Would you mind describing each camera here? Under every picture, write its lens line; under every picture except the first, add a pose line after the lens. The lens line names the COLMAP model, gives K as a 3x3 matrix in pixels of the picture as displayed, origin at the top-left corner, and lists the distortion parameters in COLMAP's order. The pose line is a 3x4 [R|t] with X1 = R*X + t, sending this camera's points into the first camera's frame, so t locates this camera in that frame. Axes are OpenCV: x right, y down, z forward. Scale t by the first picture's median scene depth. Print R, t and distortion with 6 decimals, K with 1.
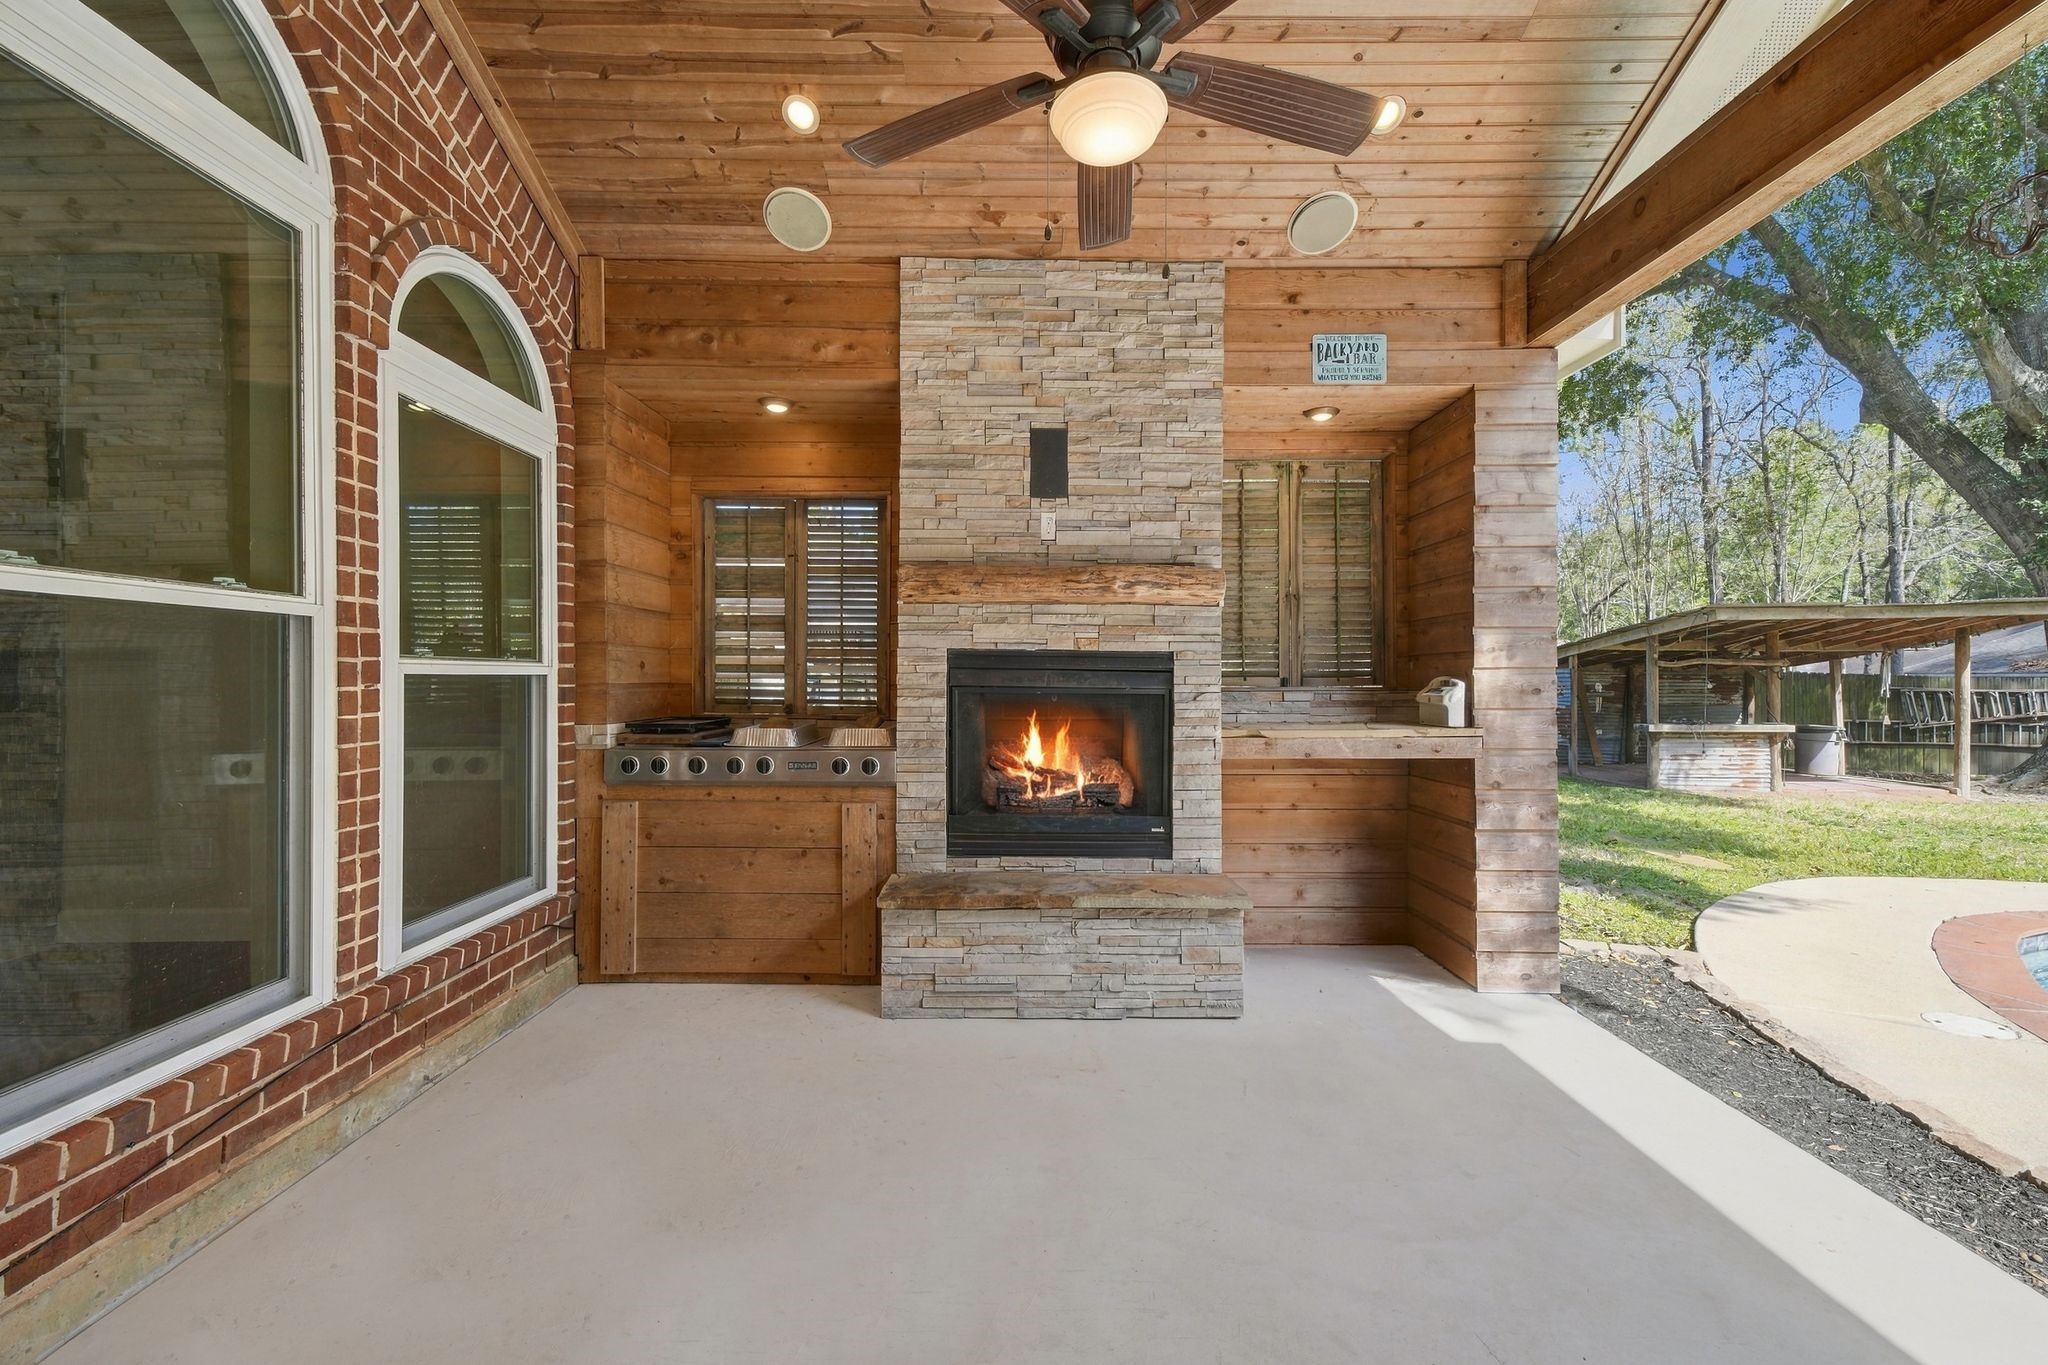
lens RADIAL K [[834.6, 0, 1021.8], [0, 834.6, 673.8], [0, 0, 1]] dist [0.006889, -0.000242]
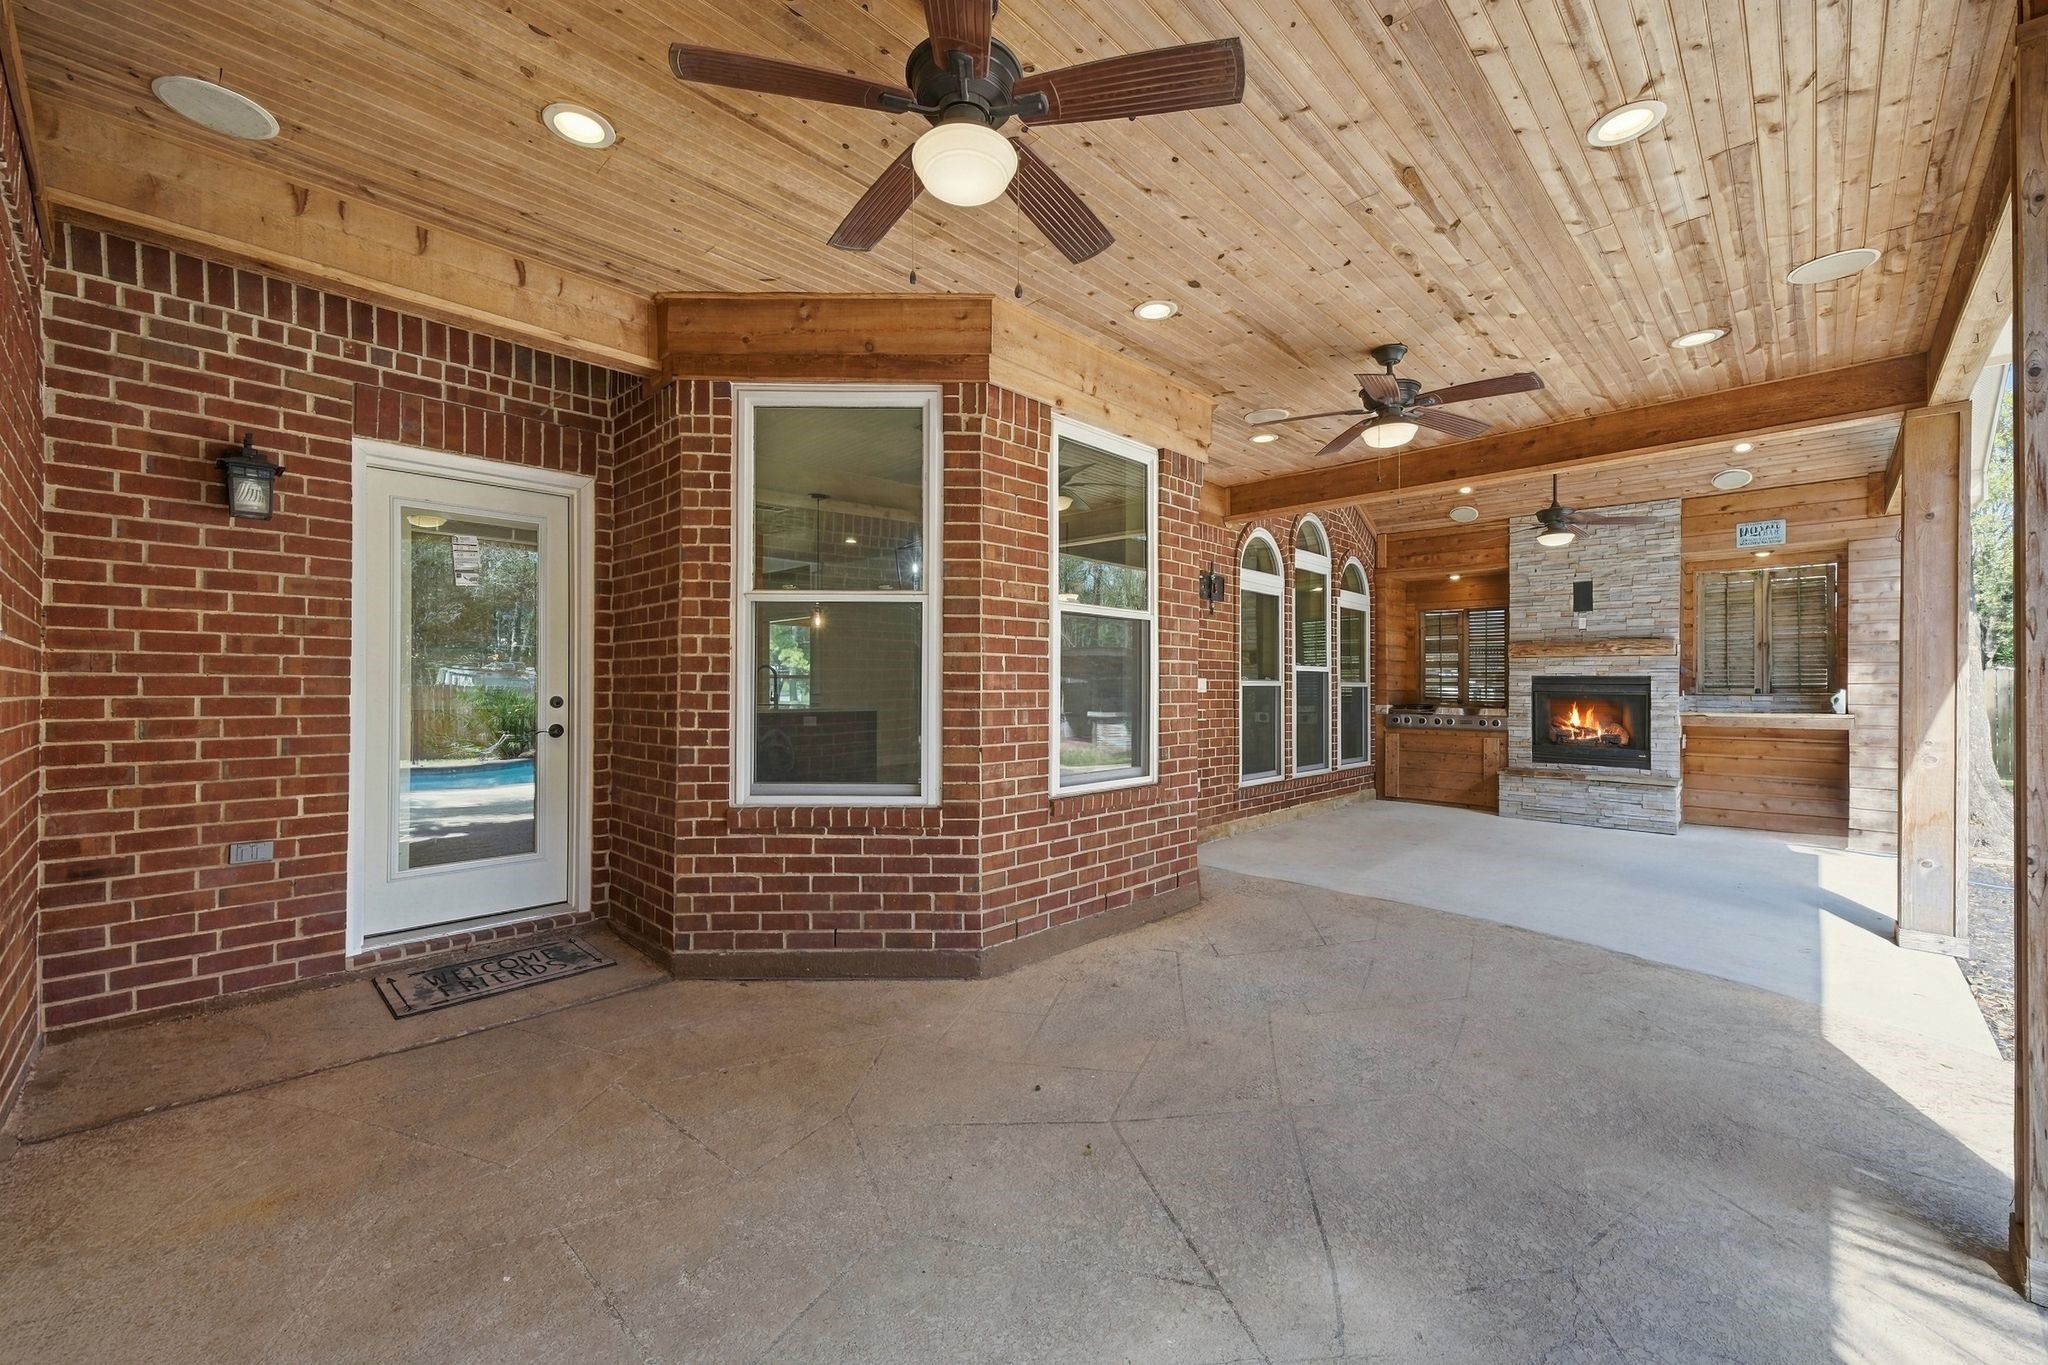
lens RADIAL K [[805.5, 0, 1012.8], [0, 805.5, 685.7], [0, 0, 1]] dist [0.000211, -0.000080]
pose [[0.715093, 0.000264, -0.699029, 0.467553], [-0.001770, 0.999997, -0.001433, 0.004239], [0.699027, 0.002262, 0.715091, -1.731530]]
